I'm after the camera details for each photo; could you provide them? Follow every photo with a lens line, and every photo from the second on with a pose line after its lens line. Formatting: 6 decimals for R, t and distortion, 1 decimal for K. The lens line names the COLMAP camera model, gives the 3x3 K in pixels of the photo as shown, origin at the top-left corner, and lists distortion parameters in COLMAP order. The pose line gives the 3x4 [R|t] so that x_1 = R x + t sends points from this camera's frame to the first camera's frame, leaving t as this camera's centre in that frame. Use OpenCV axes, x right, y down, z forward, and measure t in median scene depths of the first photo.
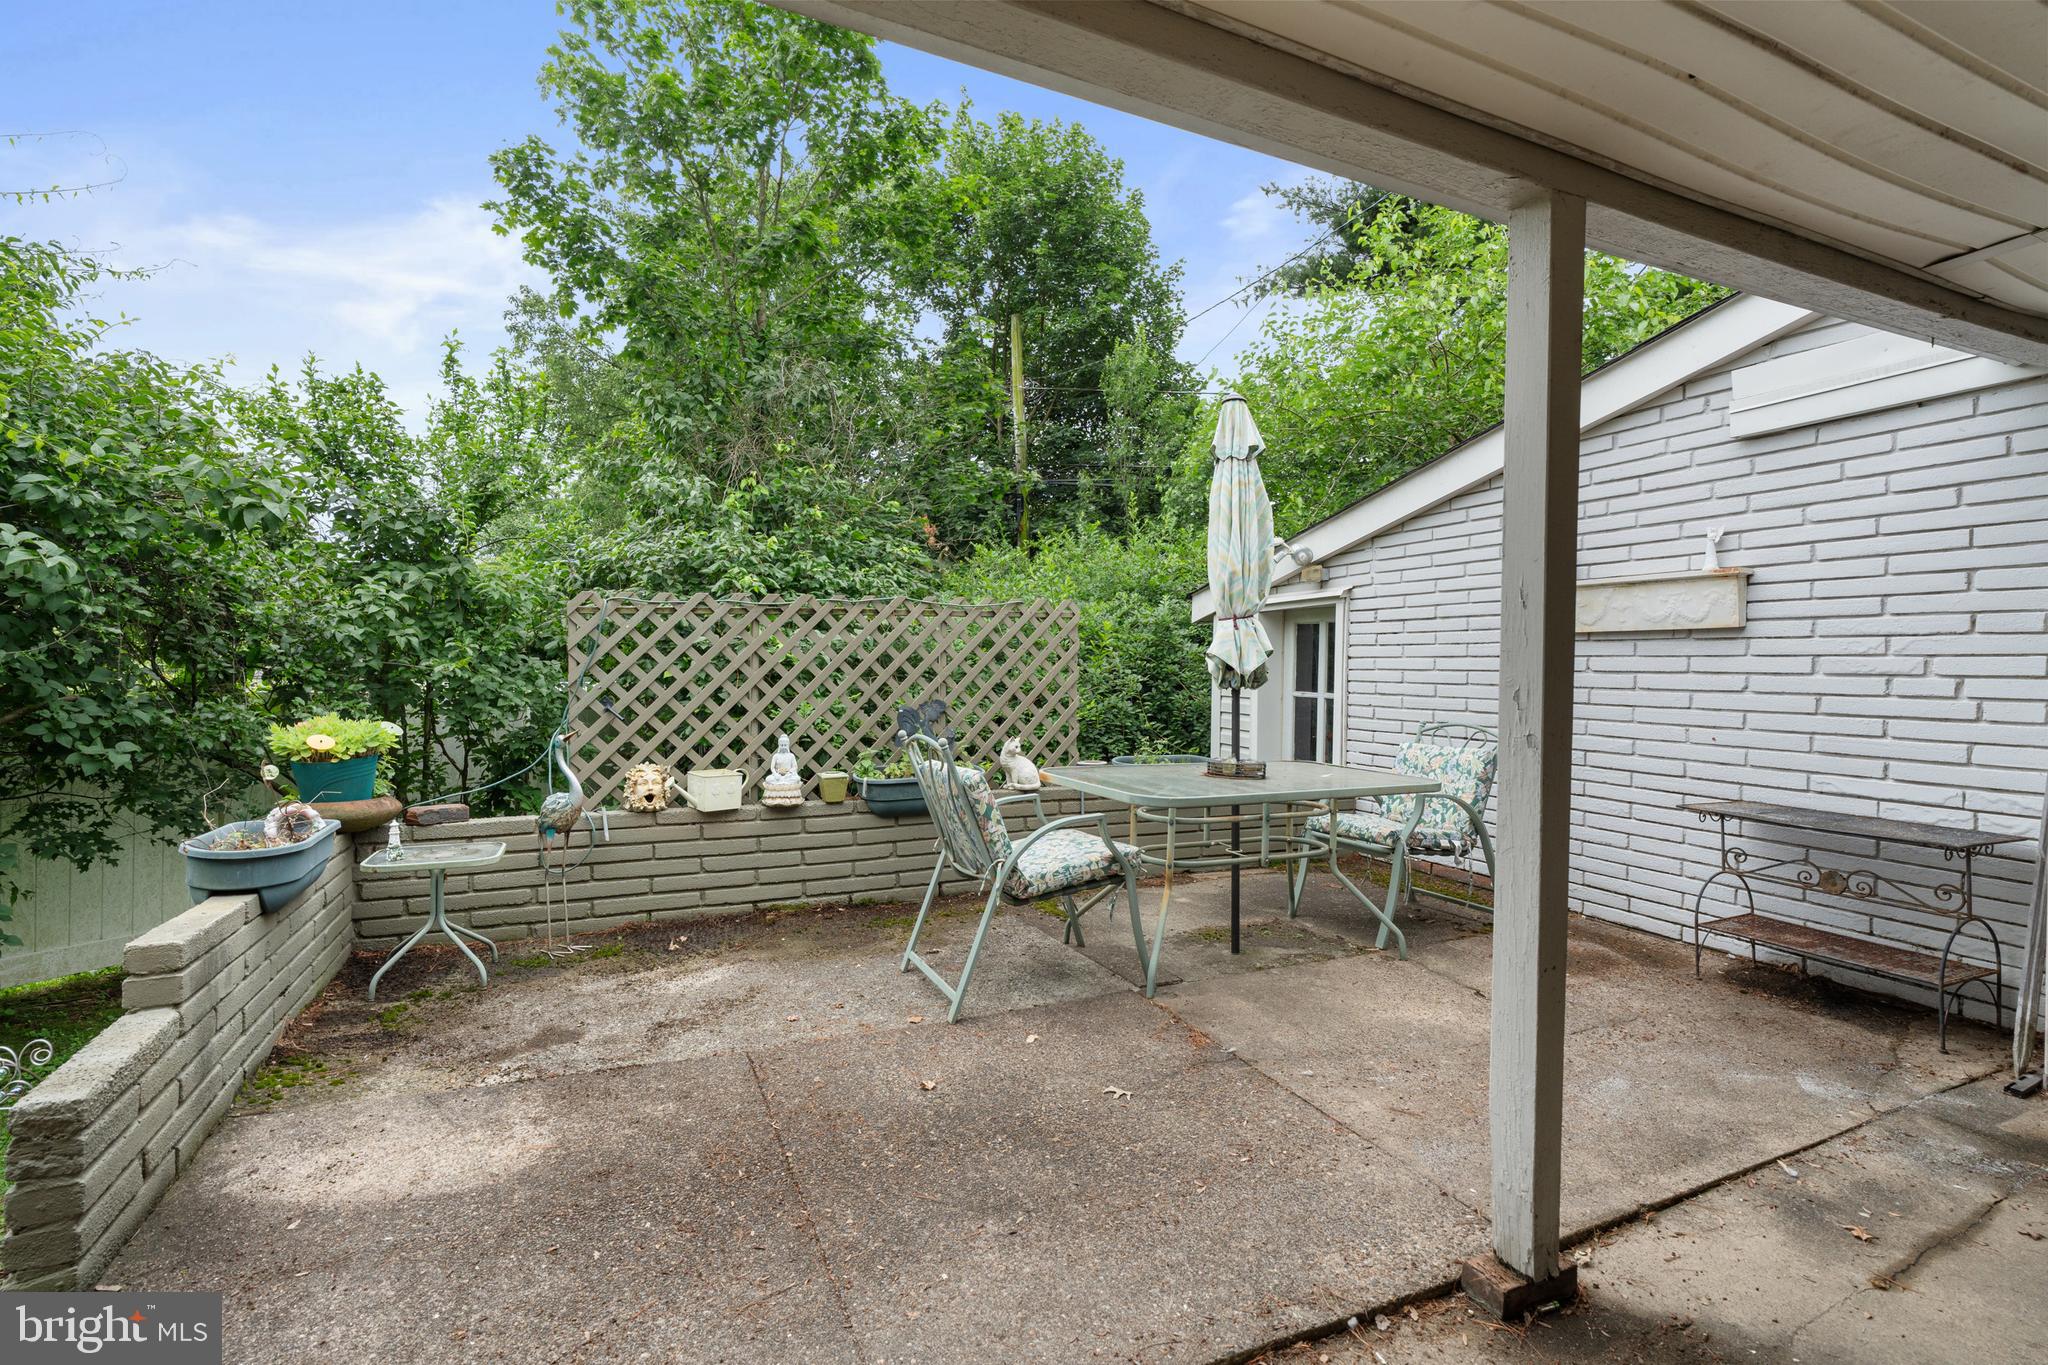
lens RADIAL K [[922.4, 0, 1016.6], [0, 922.4, 668.3], [0, 0, 1]] dist [-0.000590, 0.000625]
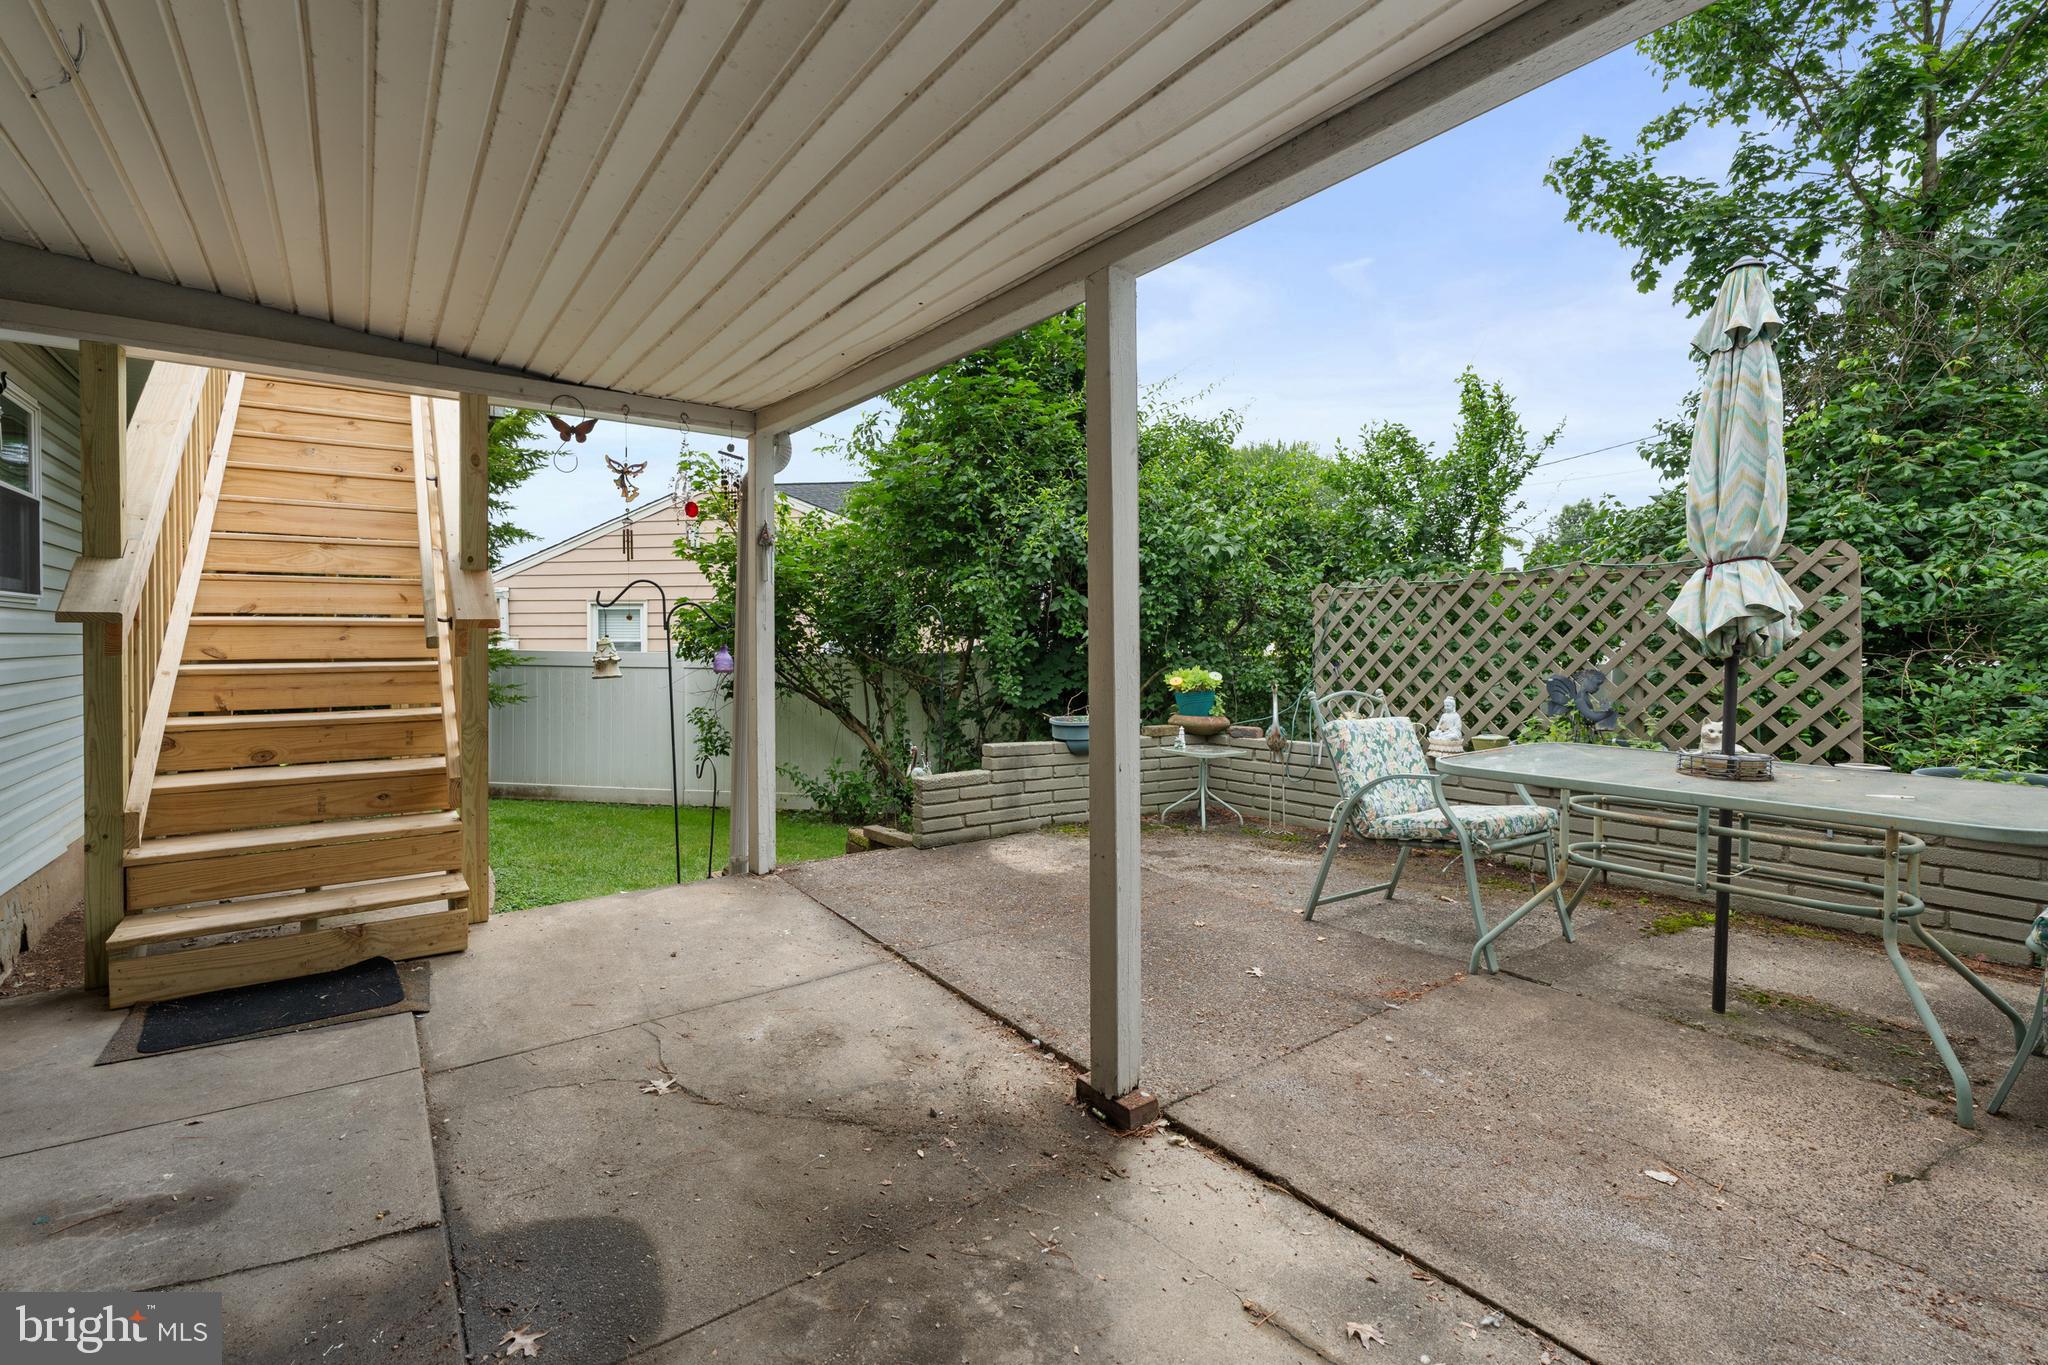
lens RADIAL K [[928.1, 0, 1009.7], [0, 928.1, 636.7], [0, 0, 1]] dist [0.001207, 0.000534]
pose [[0.191701, -0.010879, -0.981393, 1.023790], [0.003597, 0.999940, -0.010382, 0.011902], [0.981447, -0.001540, 0.191729, 0.340327]]
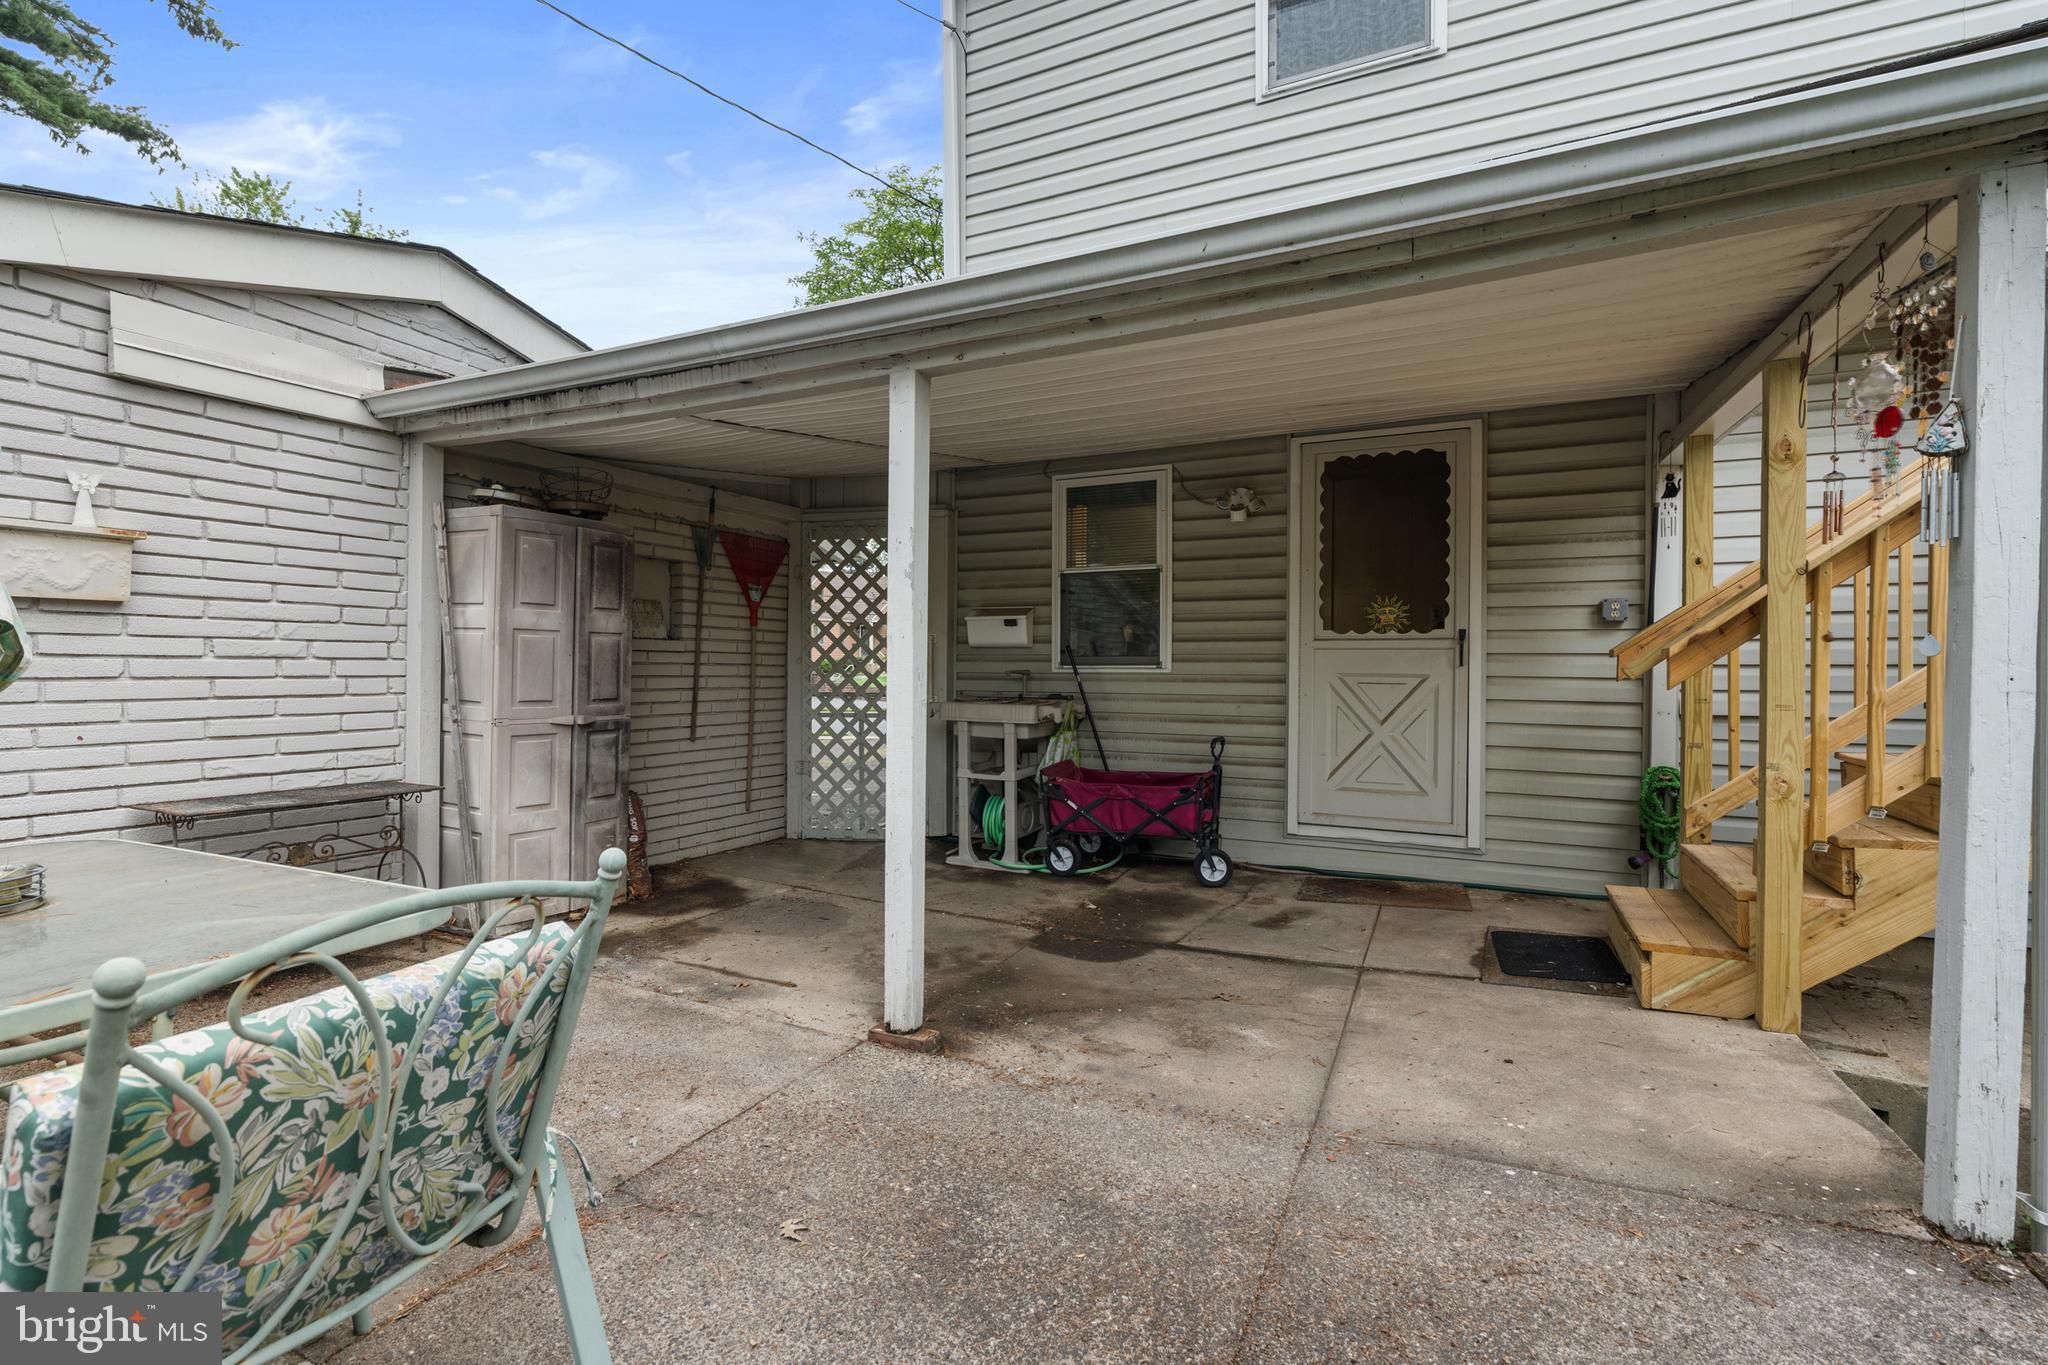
lens RADIAL K [[922.4, 0, 1016.6], [0, 922.4, 668.3], [0, 0, 1]] dist [-0.000590, 0.000625]
pose [[-0.638804, -0.019121, 0.769131, -0.453153], [-0.012682, 0.999817, 0.014323, -0.006728], [-0.769265, -0.000604, -0.638930, 1.059587]]
